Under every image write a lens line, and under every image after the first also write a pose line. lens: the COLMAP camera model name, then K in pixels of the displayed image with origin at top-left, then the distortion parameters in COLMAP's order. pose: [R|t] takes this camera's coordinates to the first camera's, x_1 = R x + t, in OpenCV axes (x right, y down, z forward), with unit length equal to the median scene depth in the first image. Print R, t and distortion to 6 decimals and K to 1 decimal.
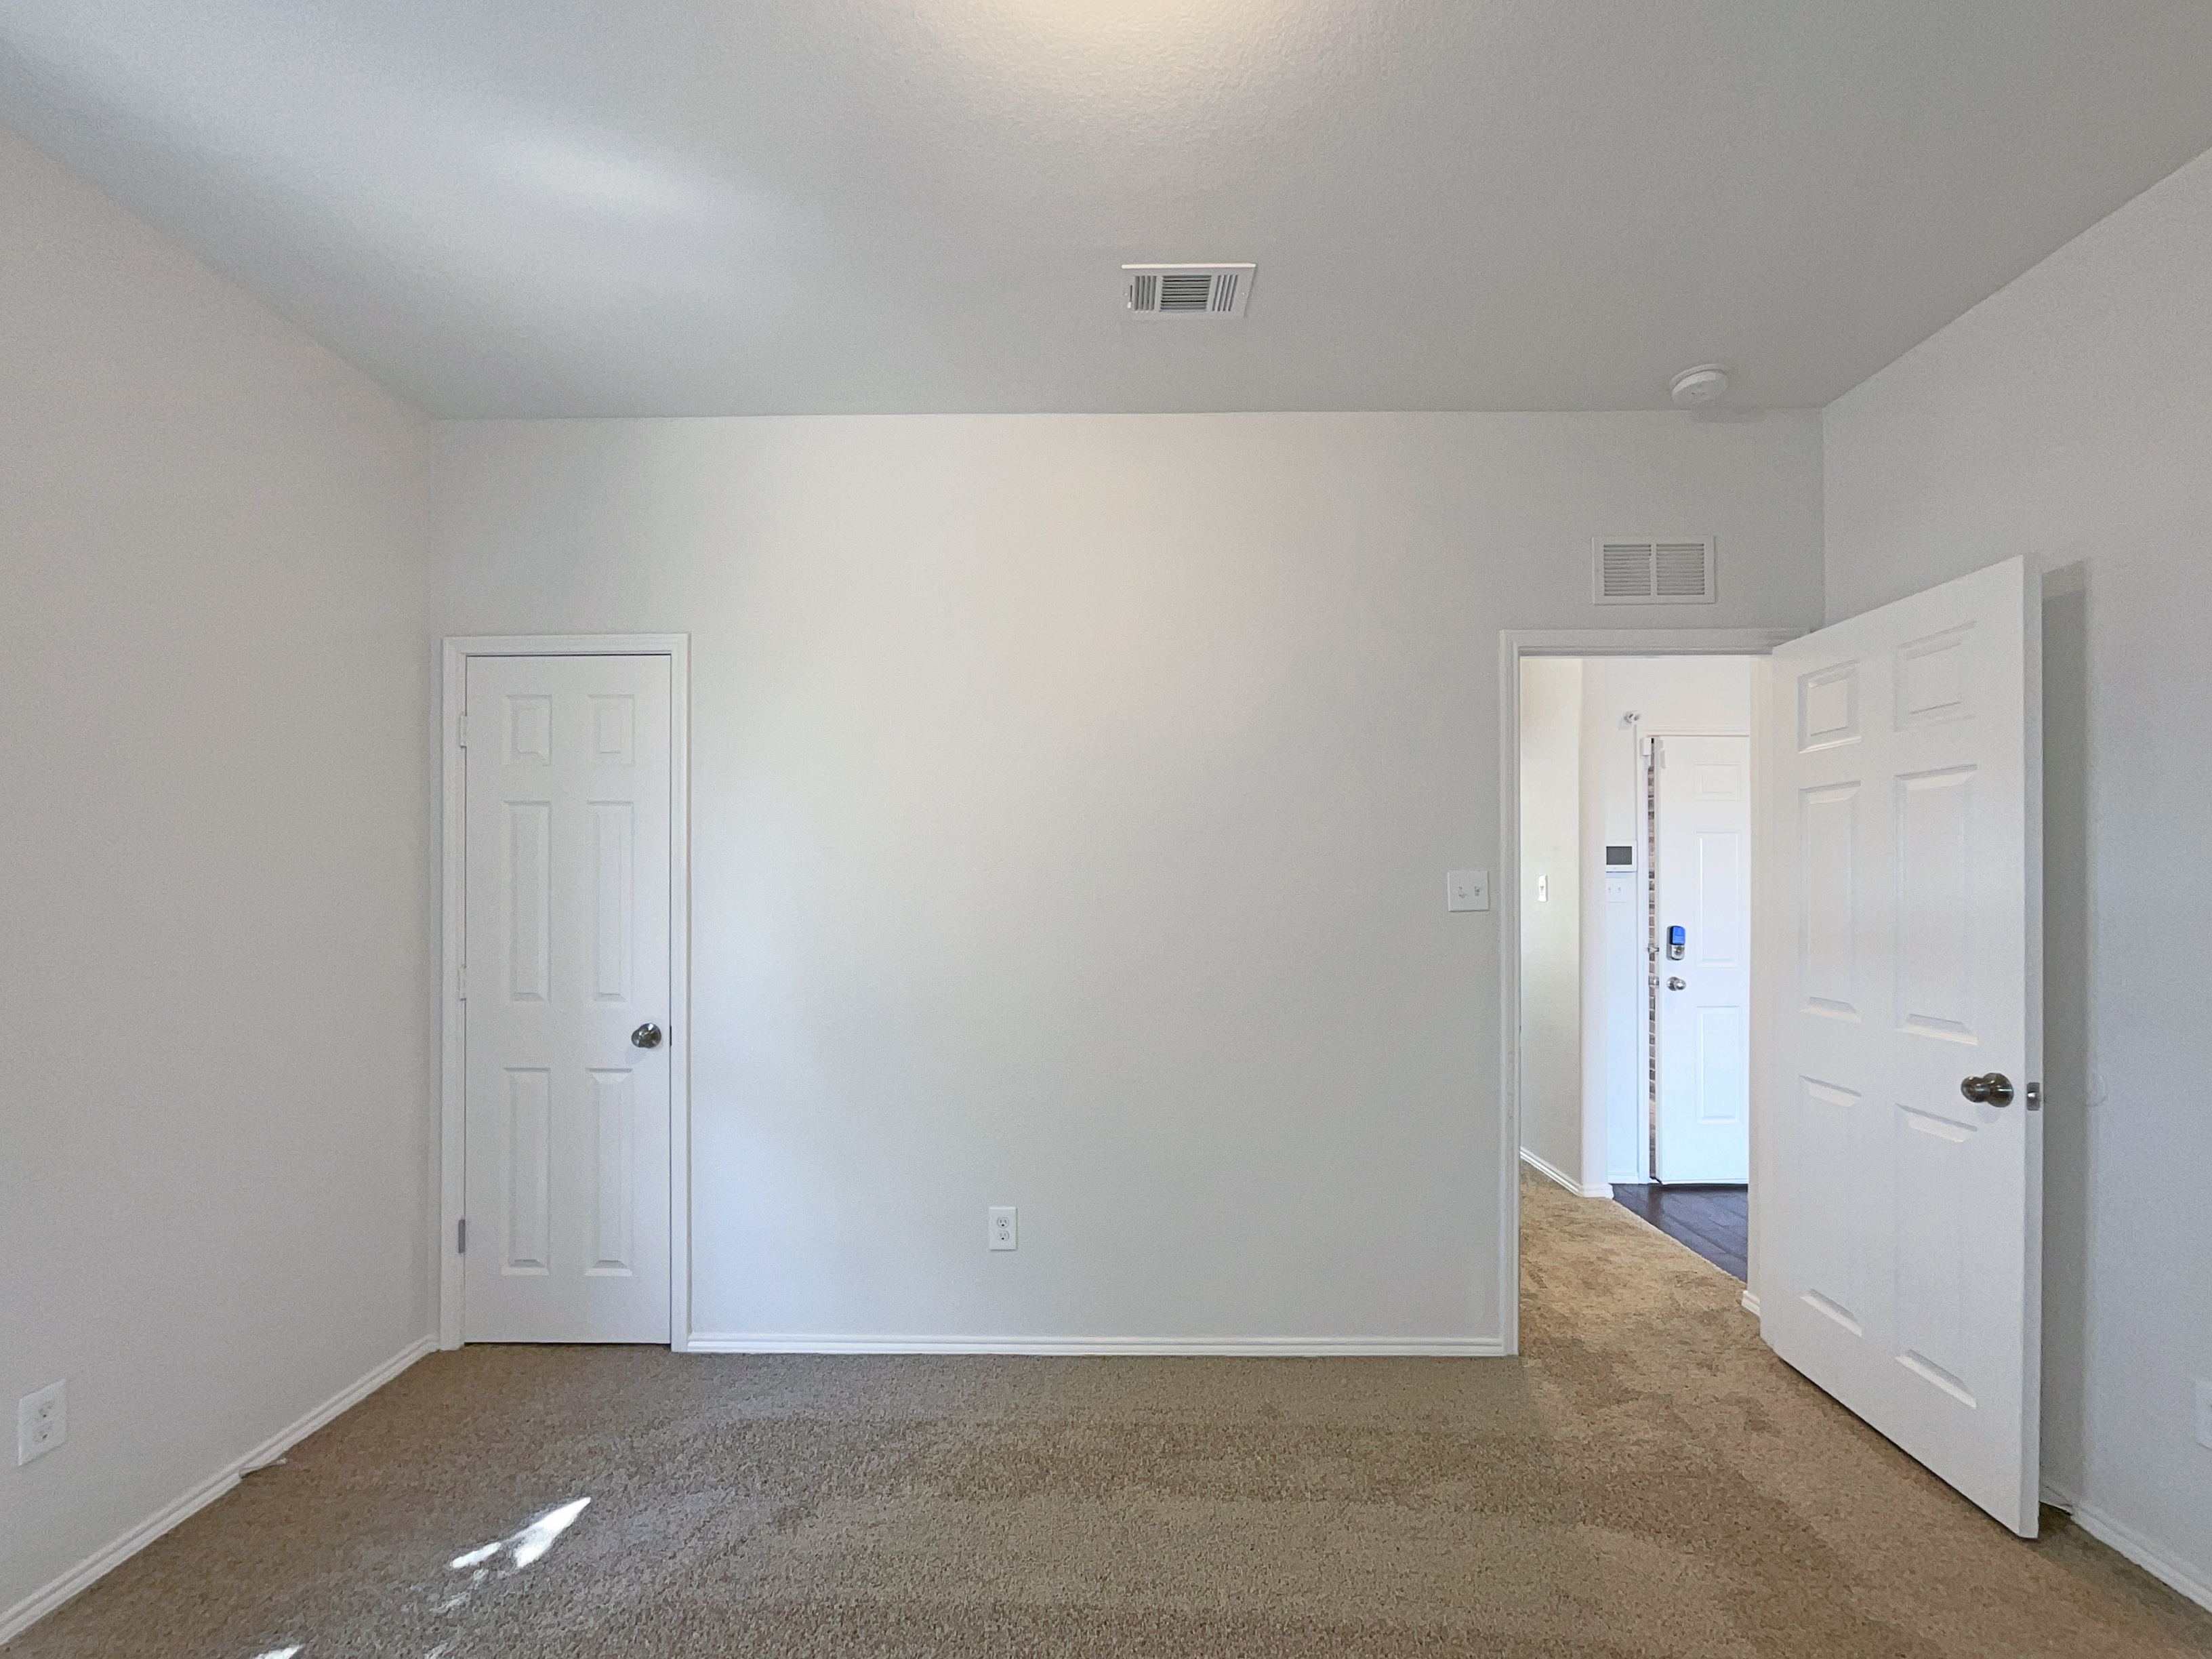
lens RADIAL K [[917.4, 0, 1102.1], [0, 917.4, 880.8], [0, 0, 1]] dist [-0.000556, -0.000293]
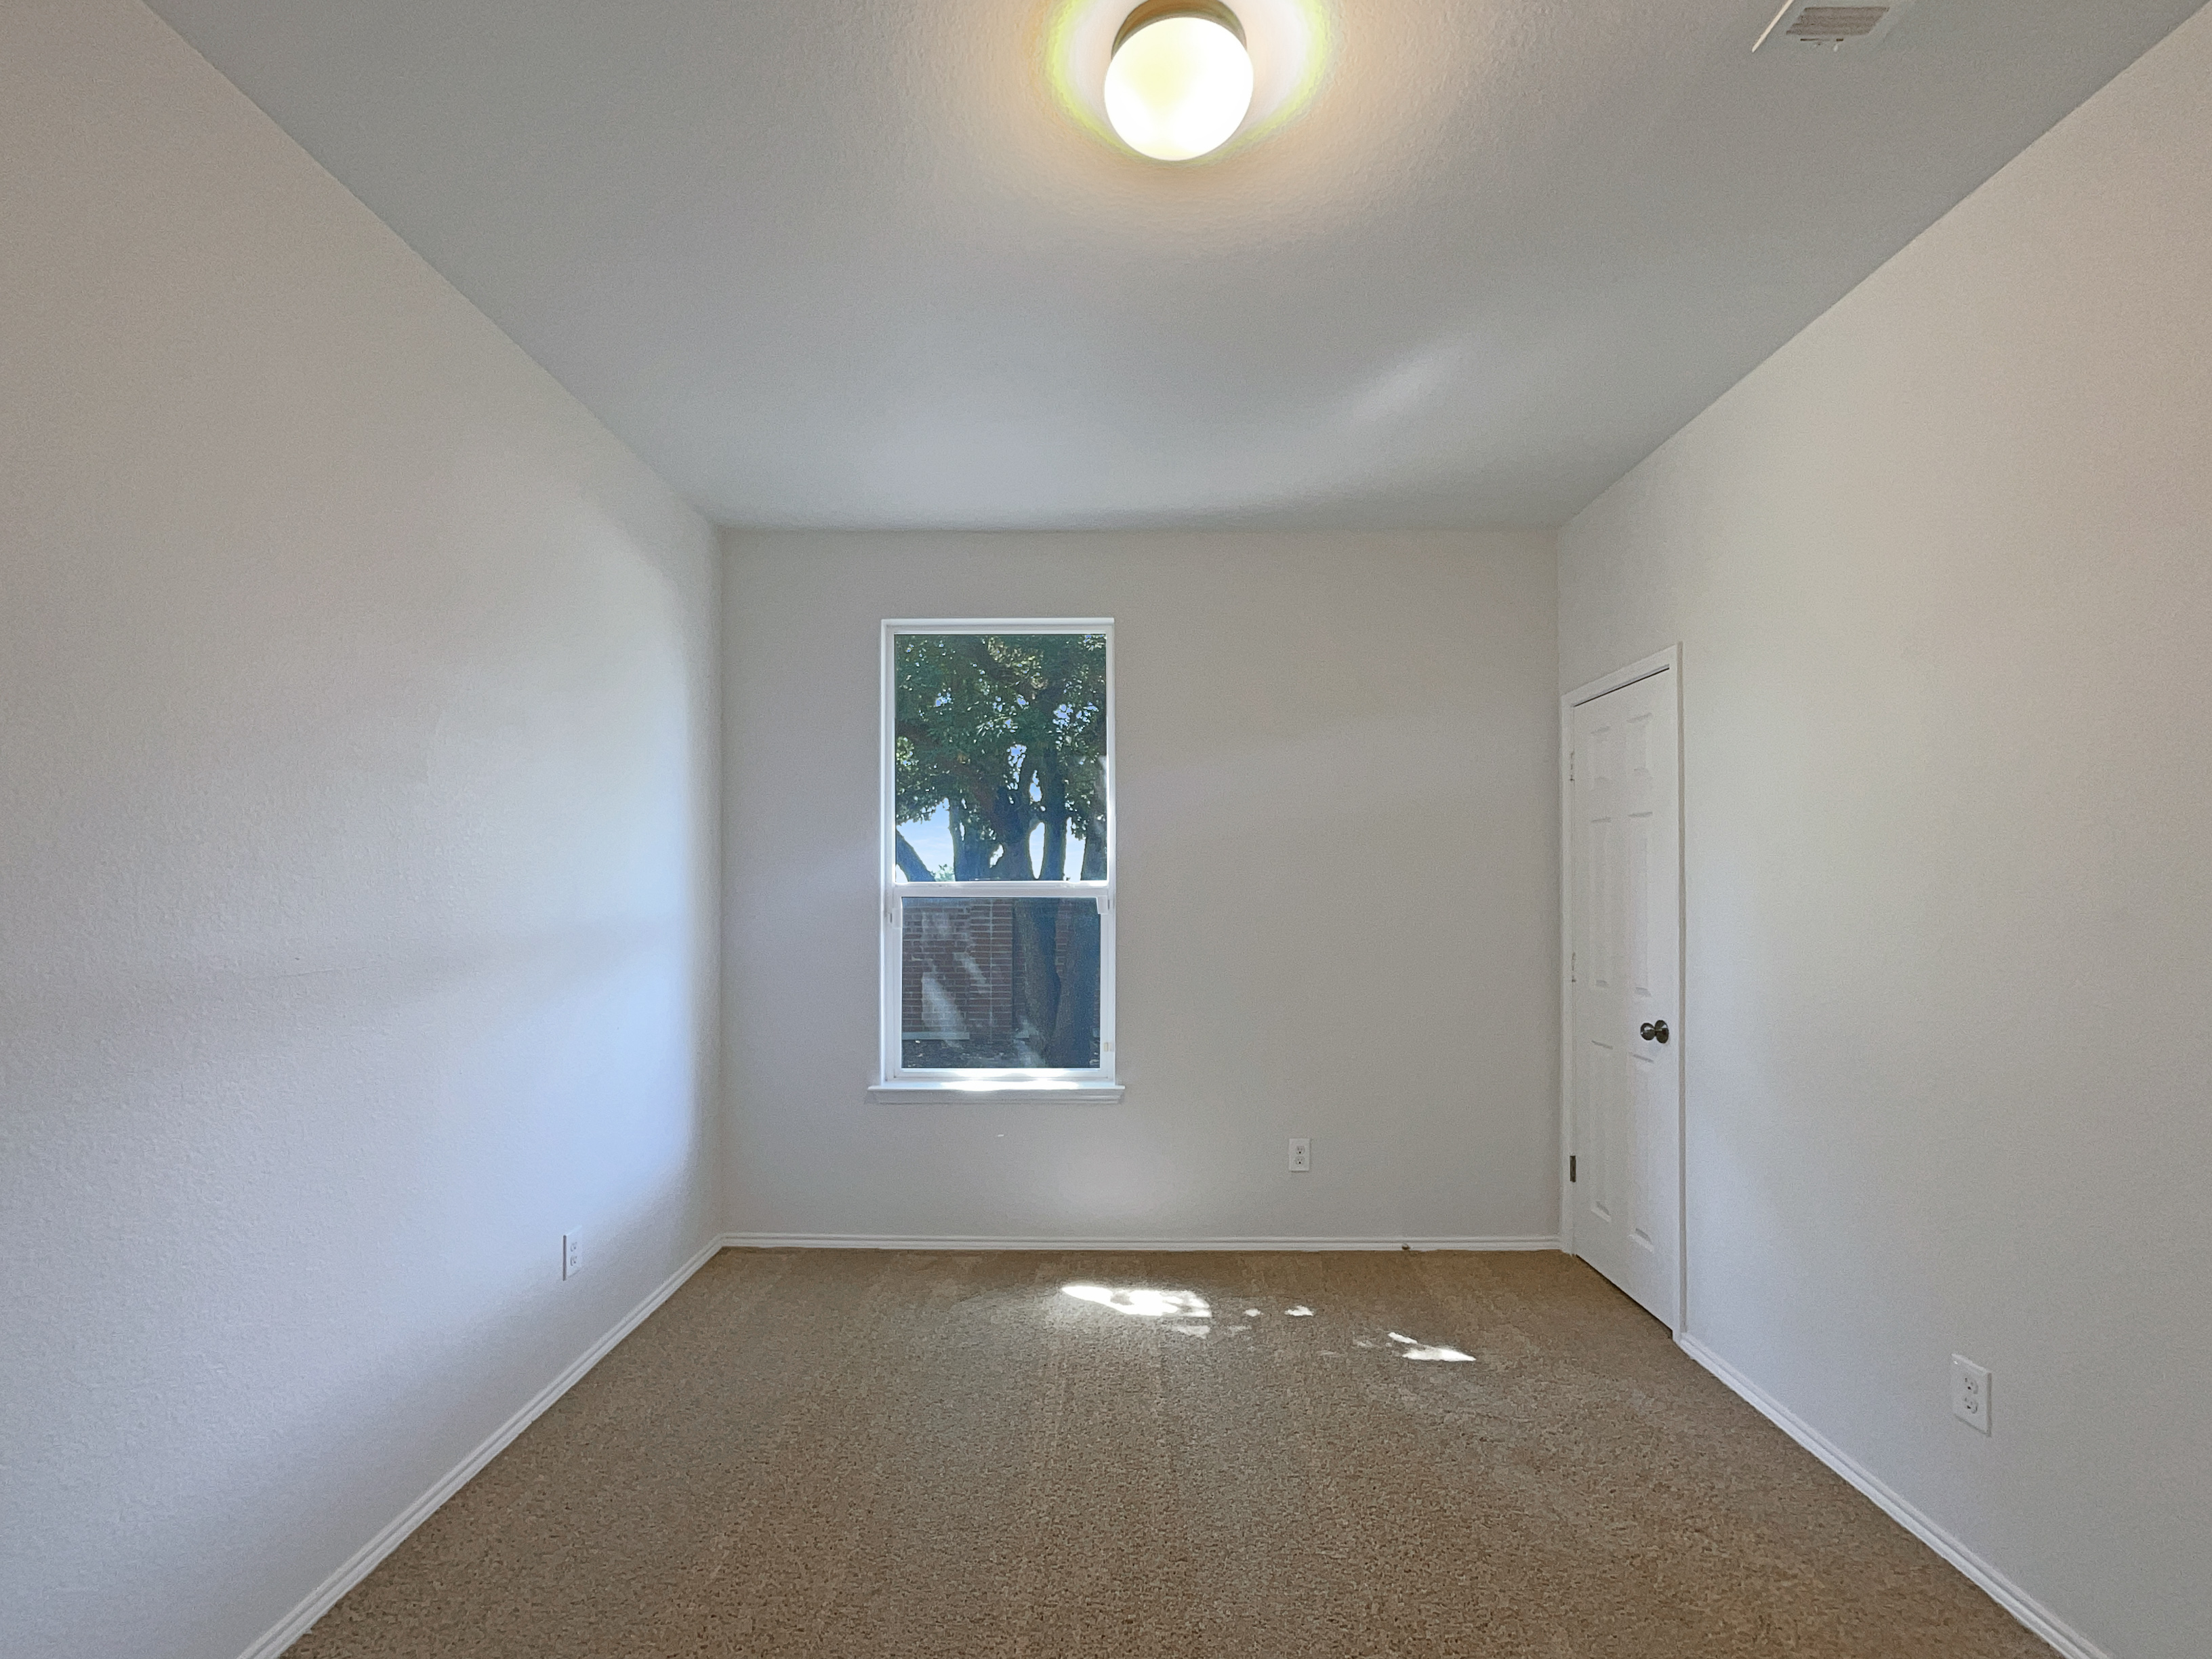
lens RADIAL K [[917.4, 0, 1102.1], [0, 917.4, 880.8], [0, 0, 1]] dist [-0.000556, -0.000293]
pose [[0.001416, -0.013814, -0.999904, 0.571641], [0.005311, 0.999891, -0.013806, 0.006124], [0.999985, -0.005291, 0.001489, 0.357693]]
